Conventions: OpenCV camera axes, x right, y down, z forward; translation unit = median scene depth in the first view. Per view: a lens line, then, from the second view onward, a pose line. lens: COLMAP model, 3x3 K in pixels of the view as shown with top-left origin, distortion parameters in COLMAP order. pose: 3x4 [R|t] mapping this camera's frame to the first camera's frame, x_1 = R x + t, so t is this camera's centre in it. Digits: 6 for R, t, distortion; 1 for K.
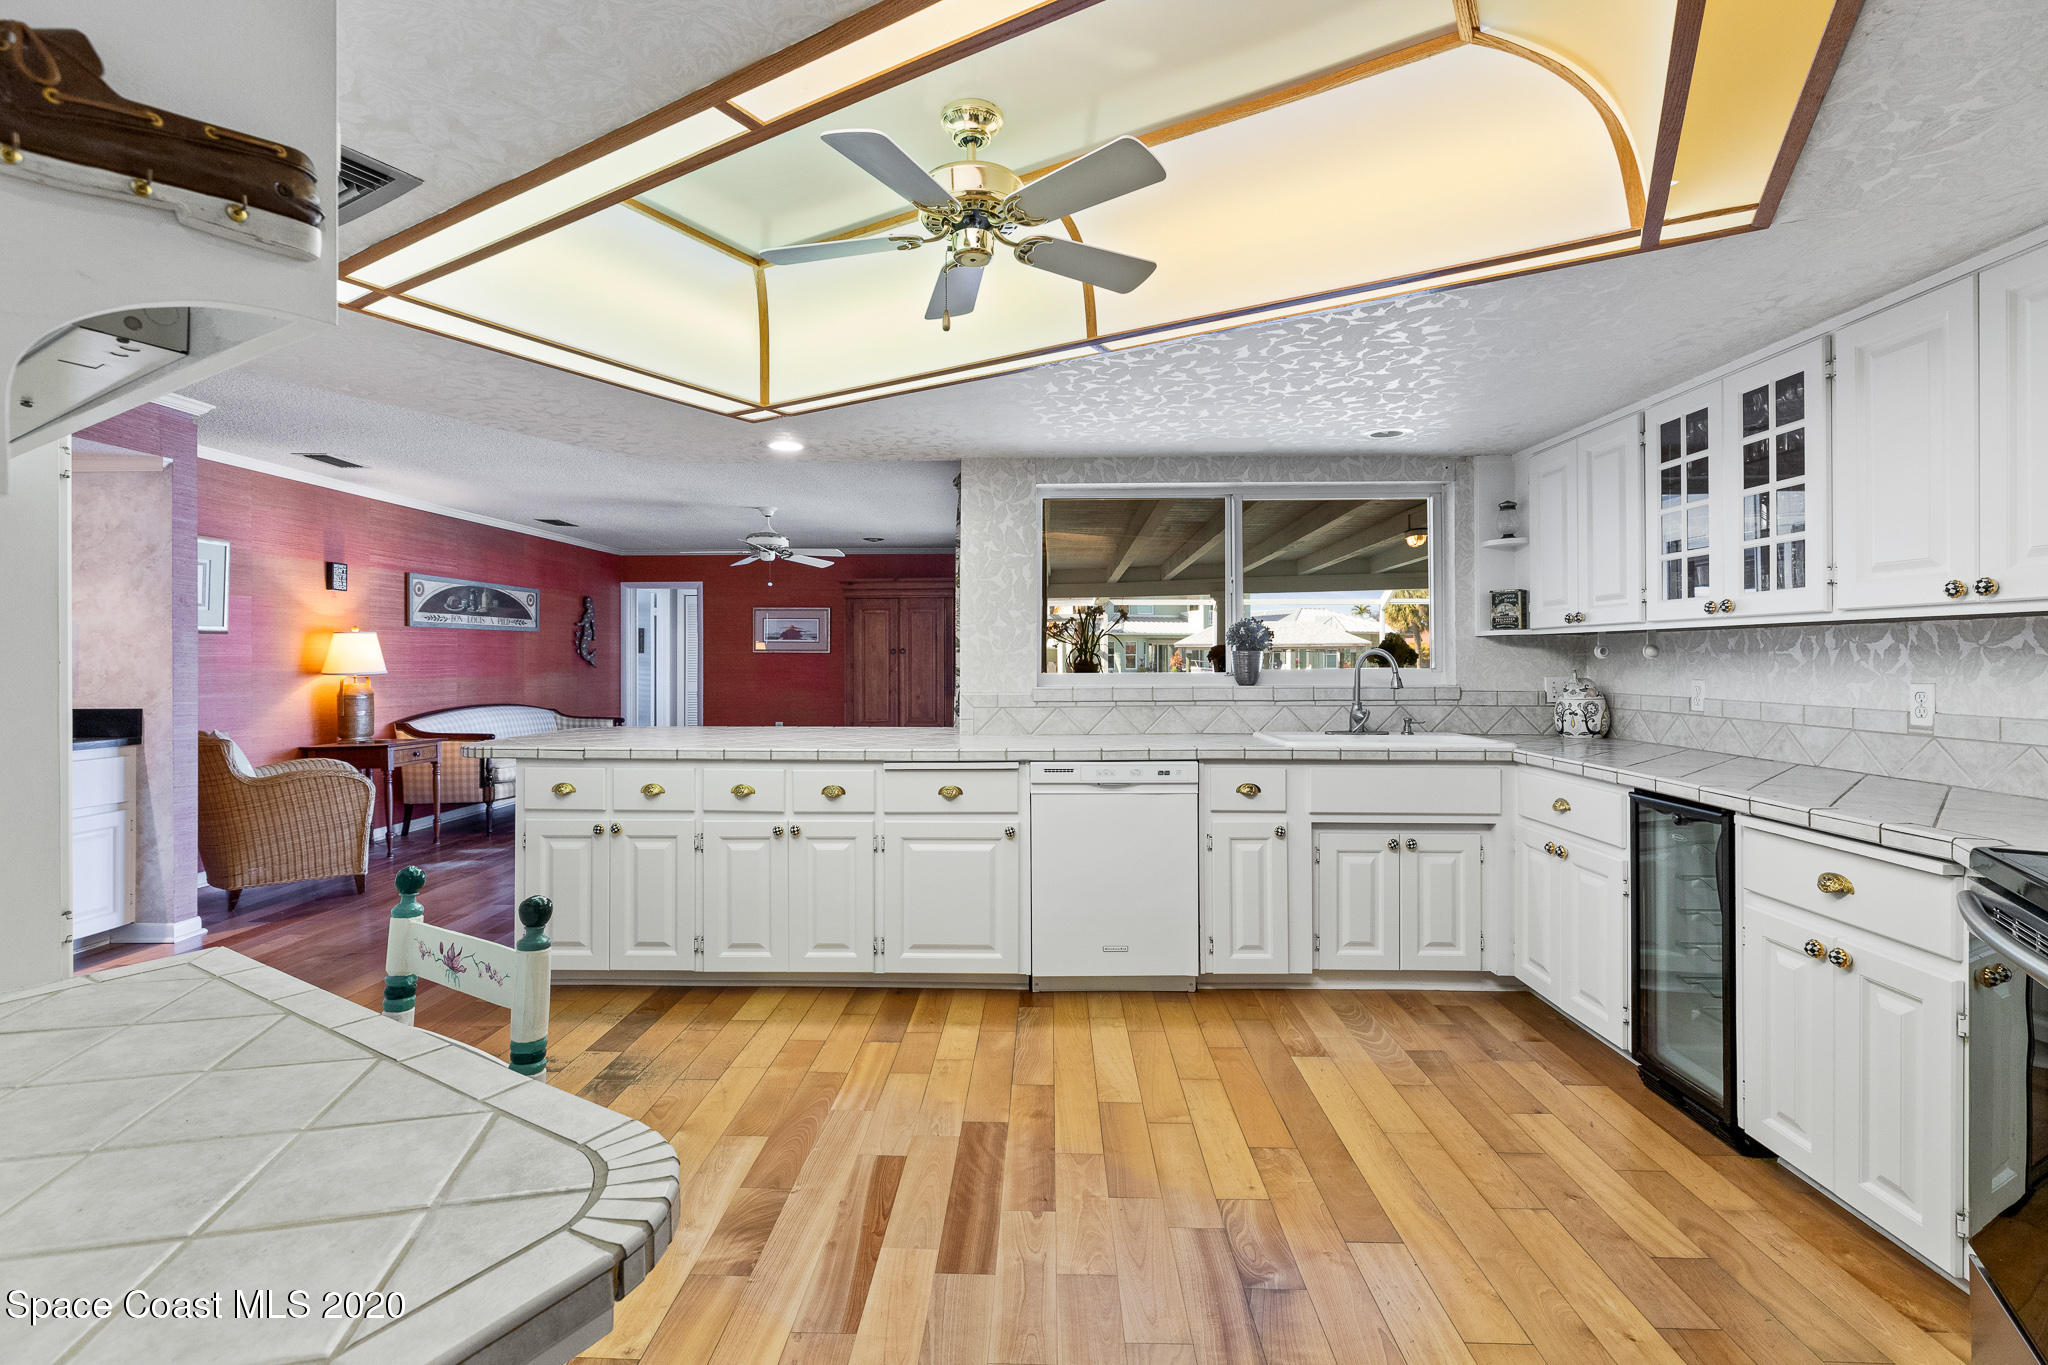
lens RADIAL K [[910.0, 0, 1028.1], [0, 910.0, 671.3], [0, 0, 1]] dist [0.006803, 0.000247]
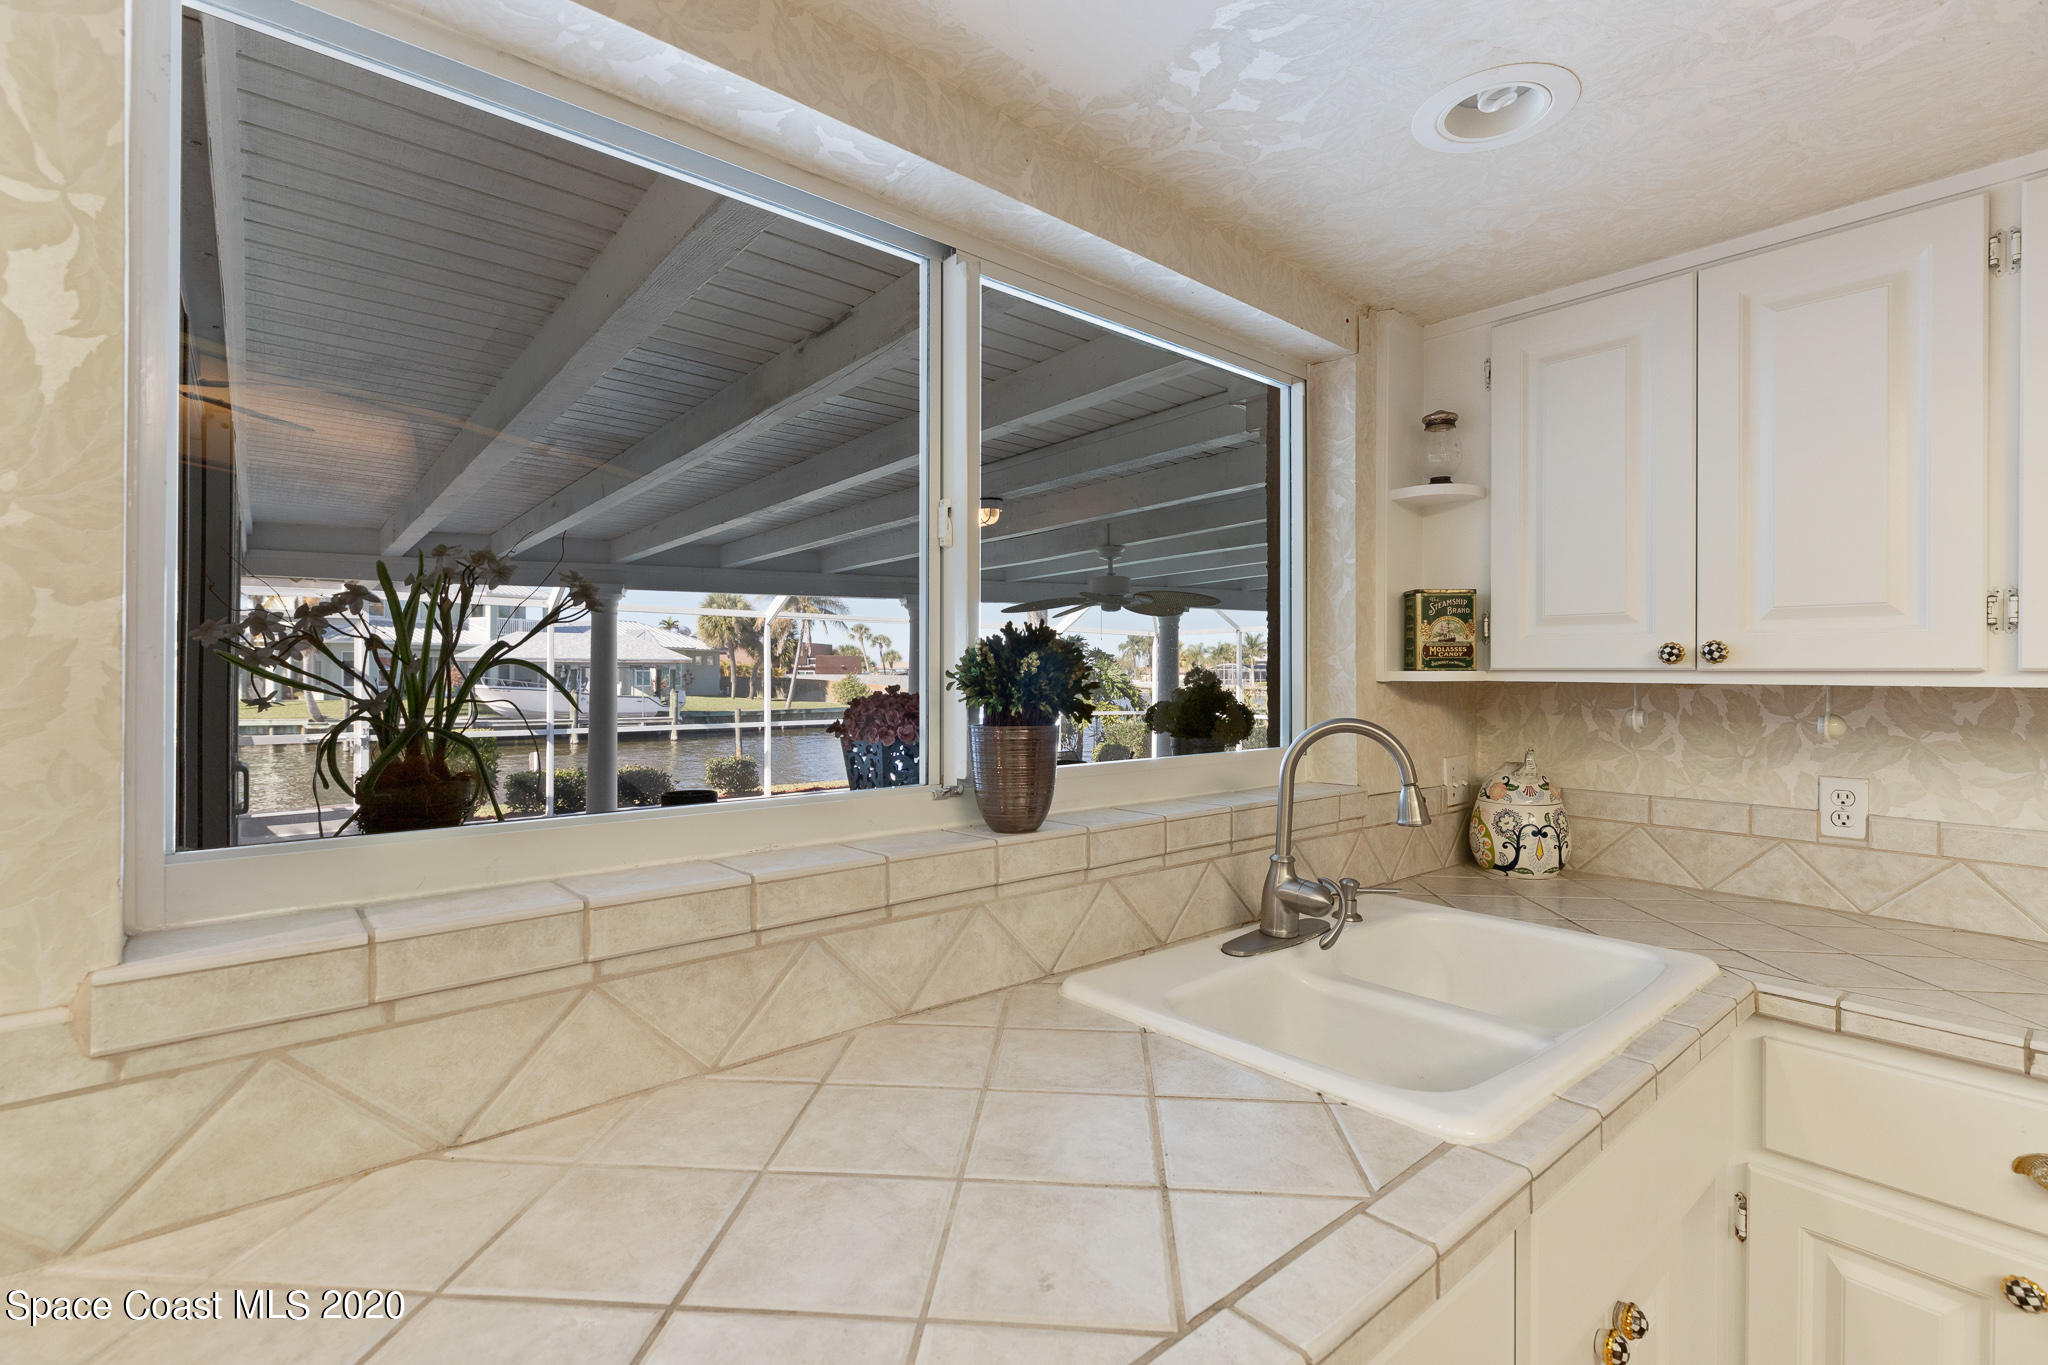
lens RADIAL K [[928.2, 0, 1020.7], [0, 928.2, 680.1], [0, 0, 1]] dist [0.003686, -0.000726]
pose [[0.755757, 0.003317, 0.654844, 0.023318], [0.001863, 0.999972, -0.007215, -0.036276], [-0.654850, 0.006673, 0.755730, 0.752451]]
